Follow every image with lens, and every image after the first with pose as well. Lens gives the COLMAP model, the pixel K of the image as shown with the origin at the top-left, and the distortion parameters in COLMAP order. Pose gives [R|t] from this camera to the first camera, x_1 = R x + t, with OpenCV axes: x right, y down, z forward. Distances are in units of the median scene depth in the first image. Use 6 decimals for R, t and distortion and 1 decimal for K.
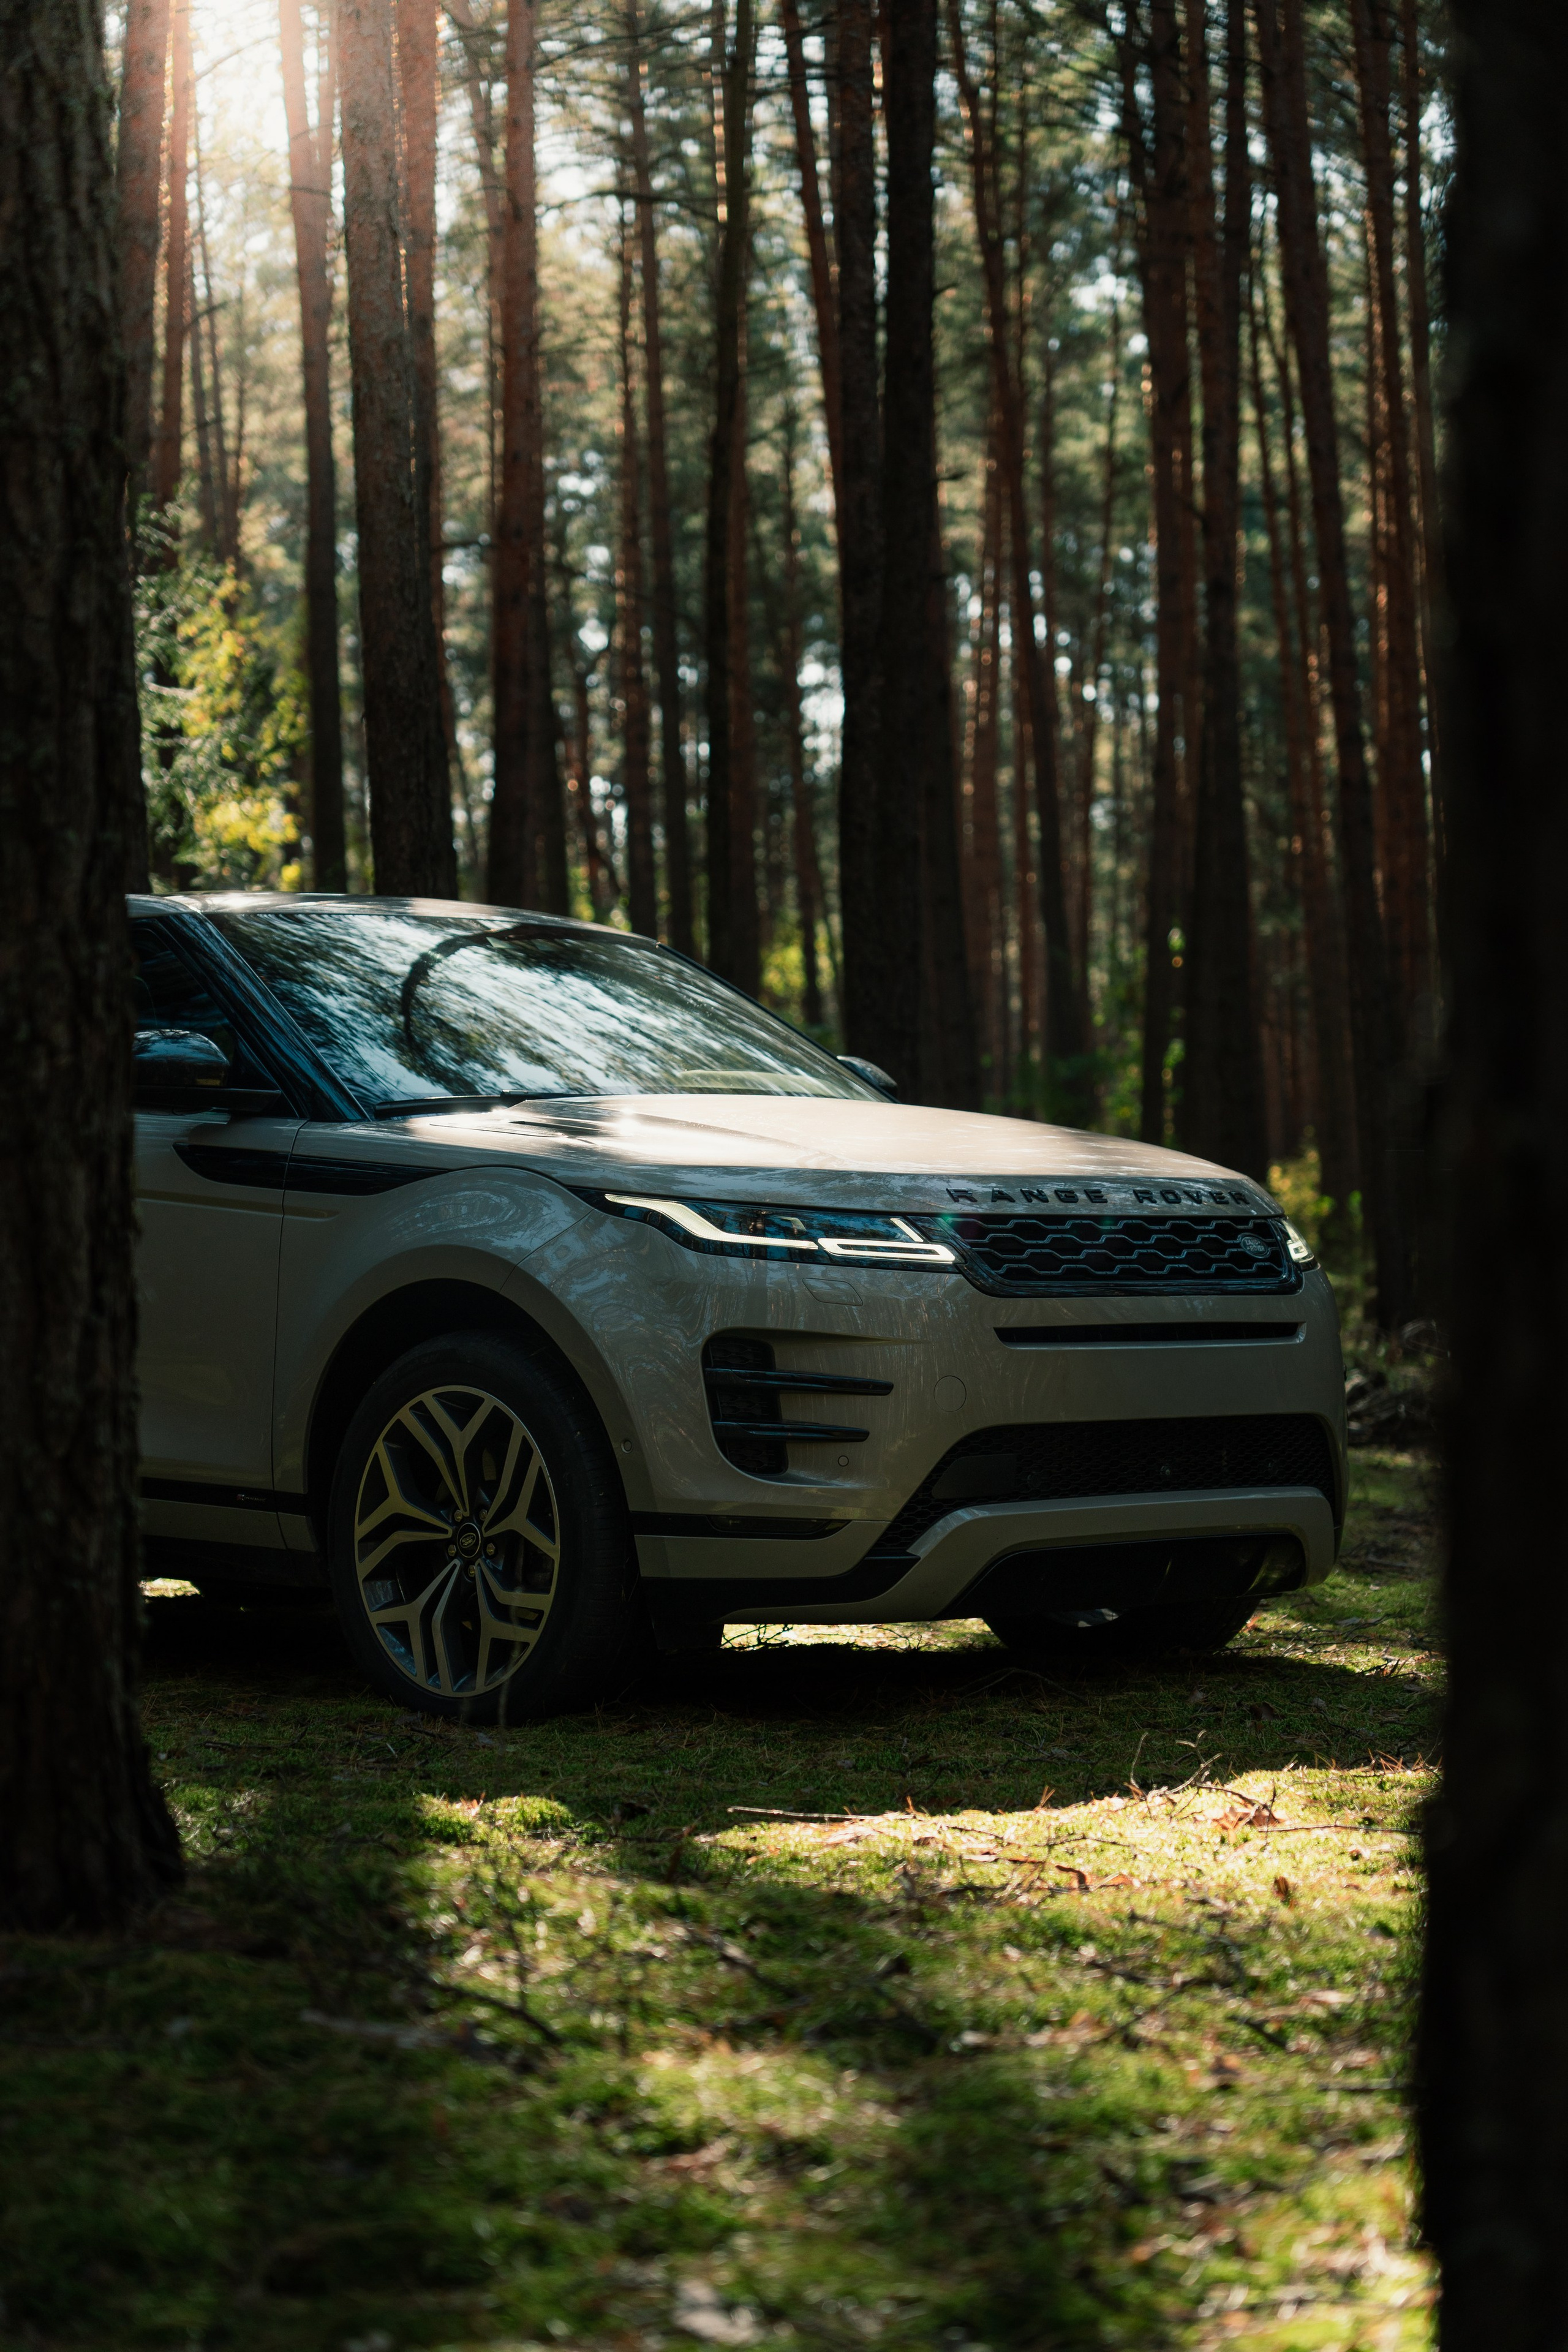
lens RADIAL K [[4730.6, 0, 784.0], [0, 4730.6, 1176.0], [0, 0, 1]] dist [0.077938, 0.107220]
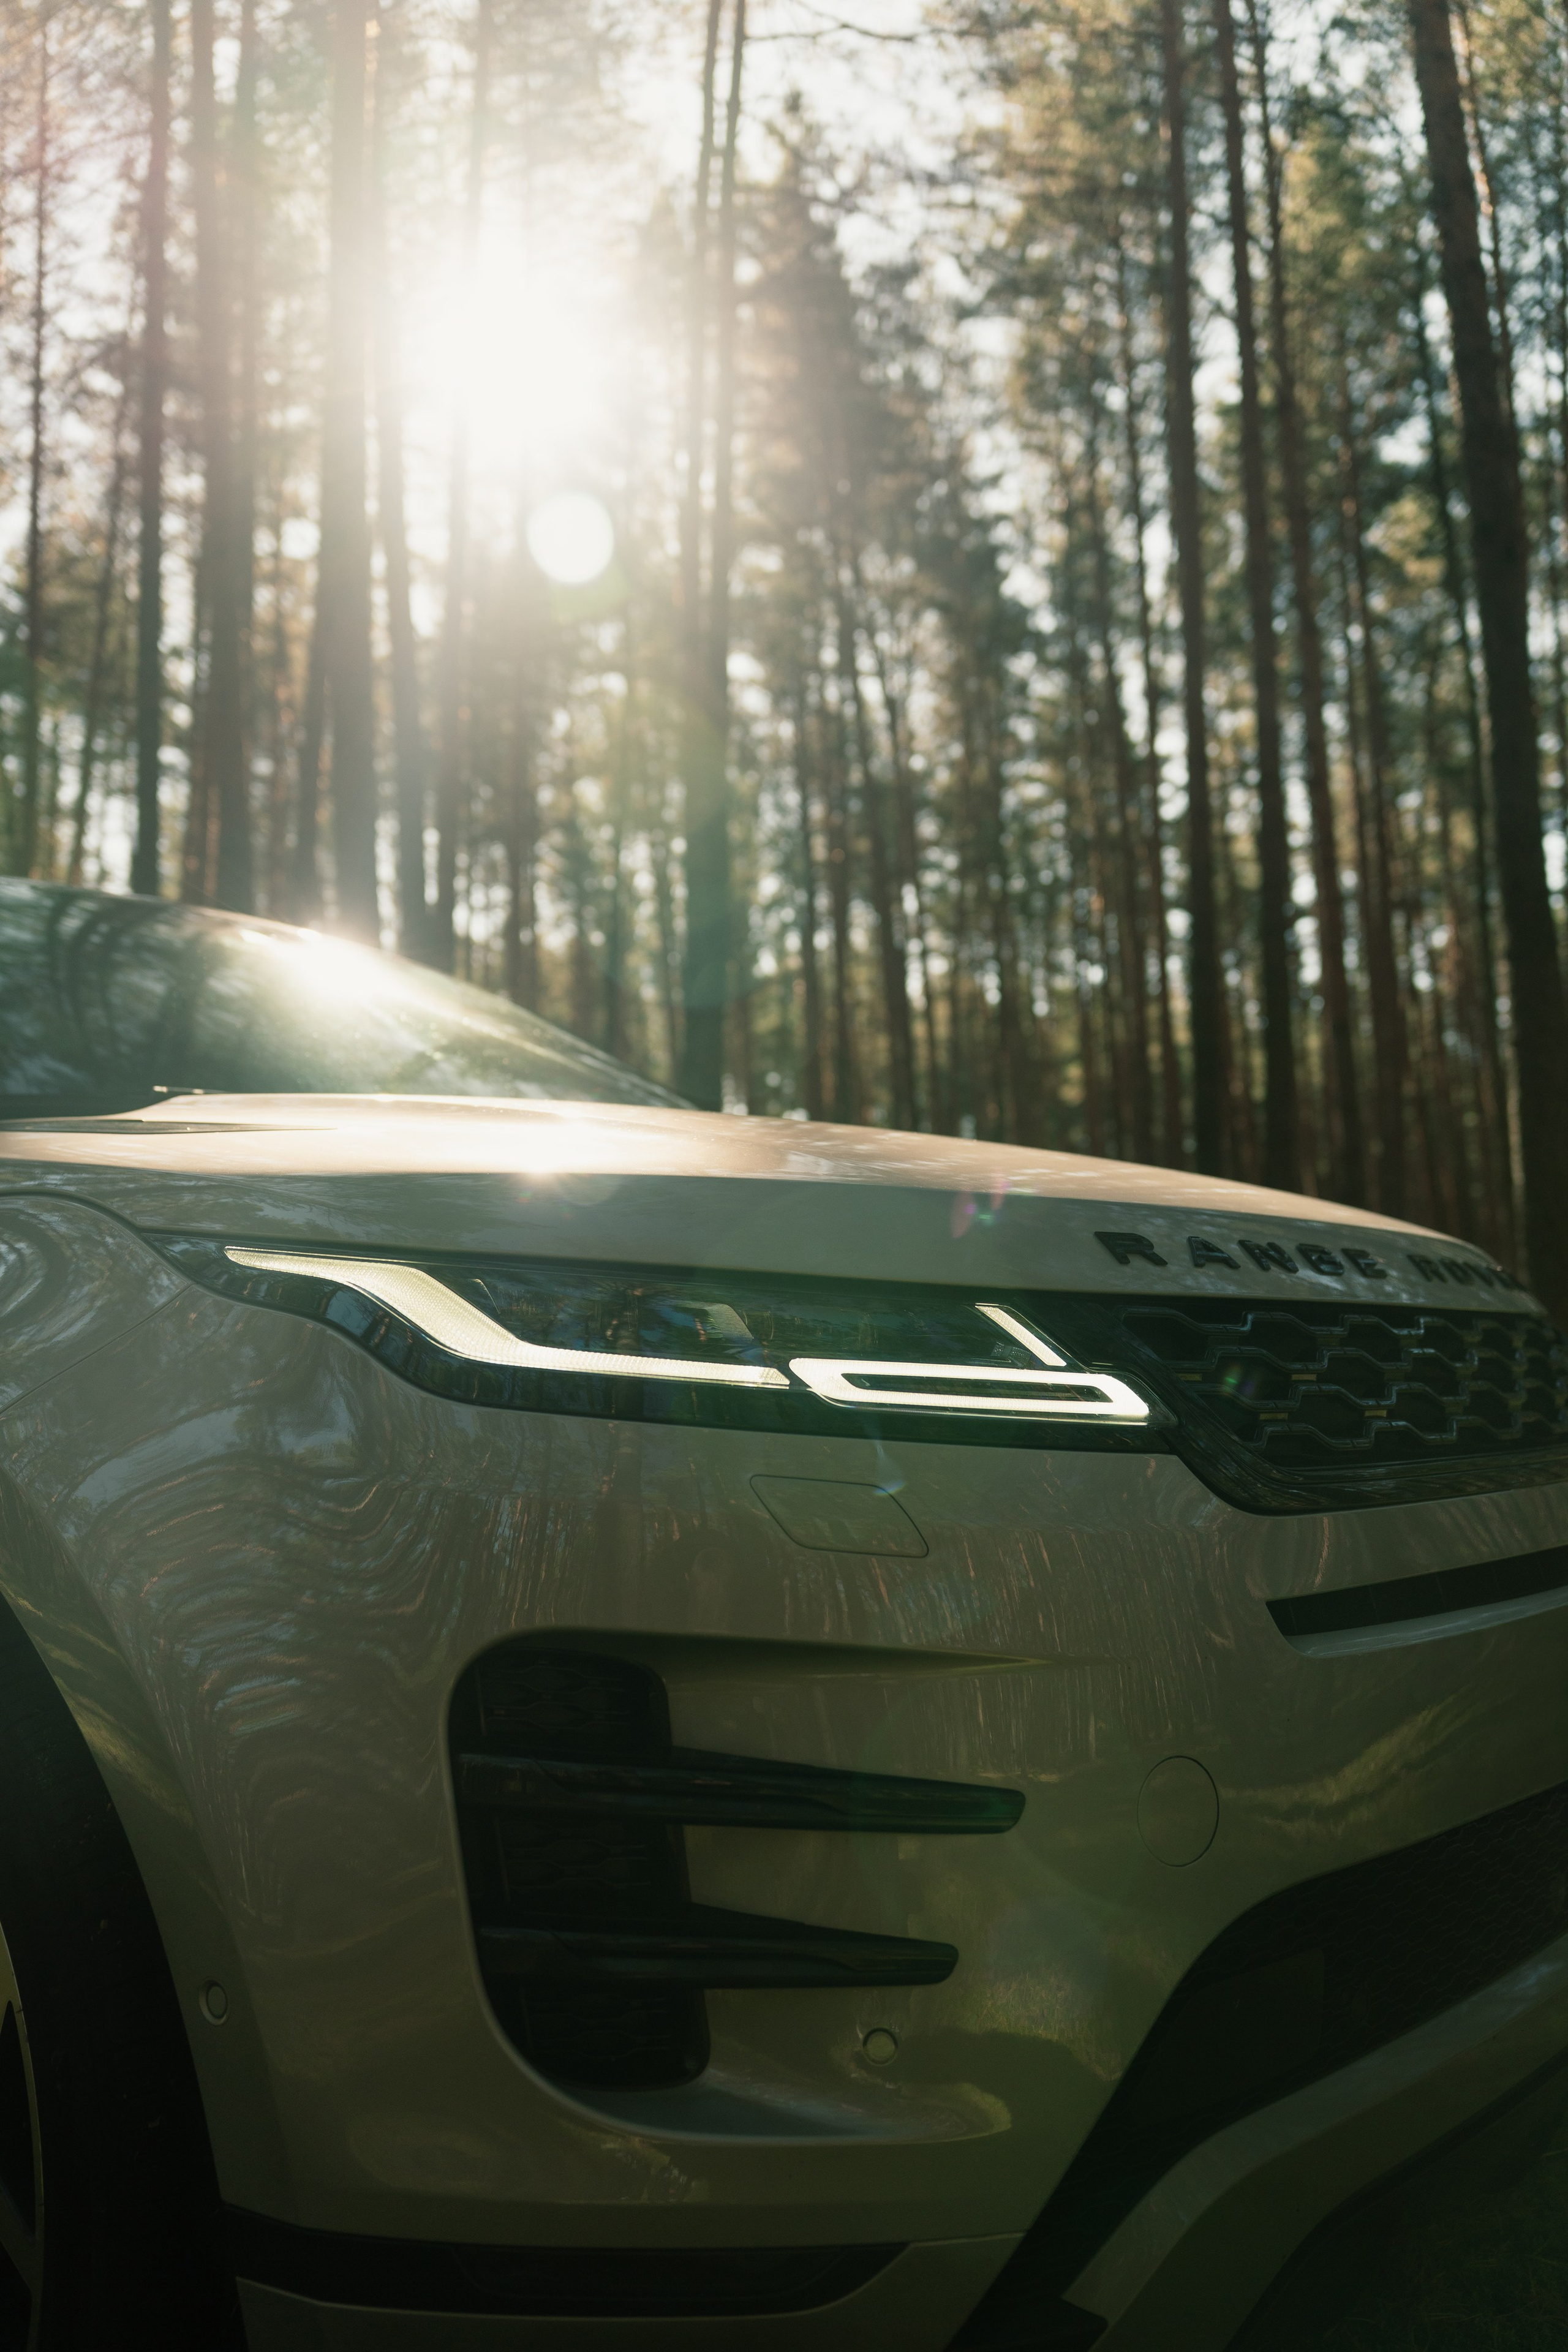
lens RADIAL K [[1774.6, 0, 784.0], [0, 1774.6, 1176.0], [0, 0, 1]] dist [0.001293, 0.001050]
pose [[0.996706, -0.000120, 0.081100, -0.004270], [0.007110, 0.996277, -0.085911, 0.010832], [-0.080788, 0.086205, 0.992997, 0.861226]]
